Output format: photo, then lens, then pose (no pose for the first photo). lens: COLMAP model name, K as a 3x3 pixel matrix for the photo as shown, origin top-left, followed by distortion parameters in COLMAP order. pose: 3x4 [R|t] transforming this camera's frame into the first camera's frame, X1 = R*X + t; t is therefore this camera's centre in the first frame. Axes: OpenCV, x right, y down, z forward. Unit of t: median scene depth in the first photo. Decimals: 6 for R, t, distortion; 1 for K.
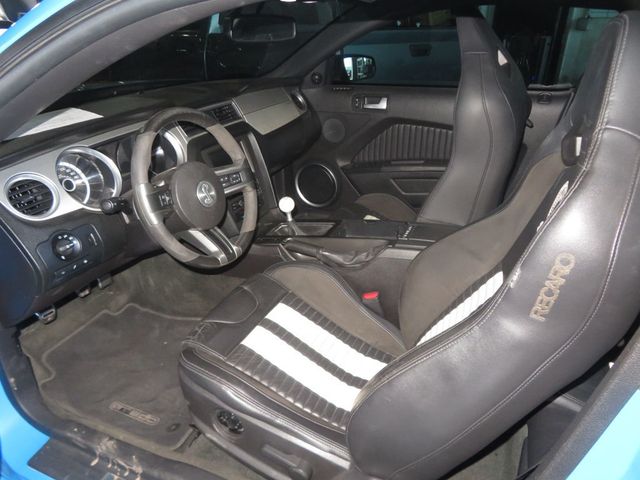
lens RADIAL K [[470.4, 0, 320.0], [0, 470.4, 240.0], [0, 0, 1]] dist [-0.005427, 0.008353]
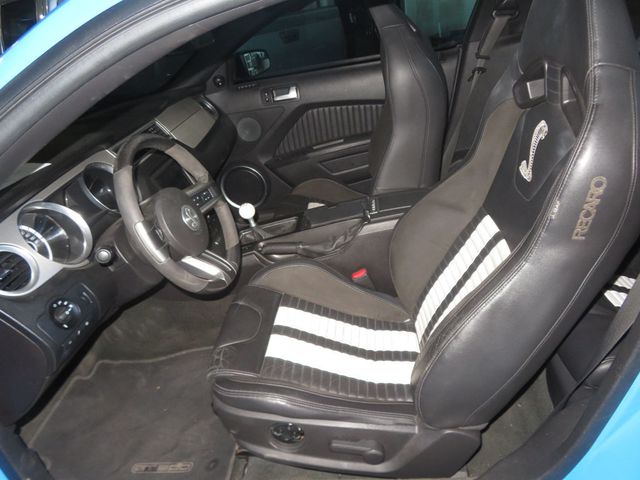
lens RADIAL K [[470.4, 0, 320.0], [0, 470.4, 240.0], [0, 0, 1]] dist [-0.005427, 0.008353]
pose [[0.934921, -0.267938, 0.232663, -0.196709], [0.264354, 0.963277, 0.047055, -0.026035], [-0.236726, 0.017513, 0.971419, 0.014537]]
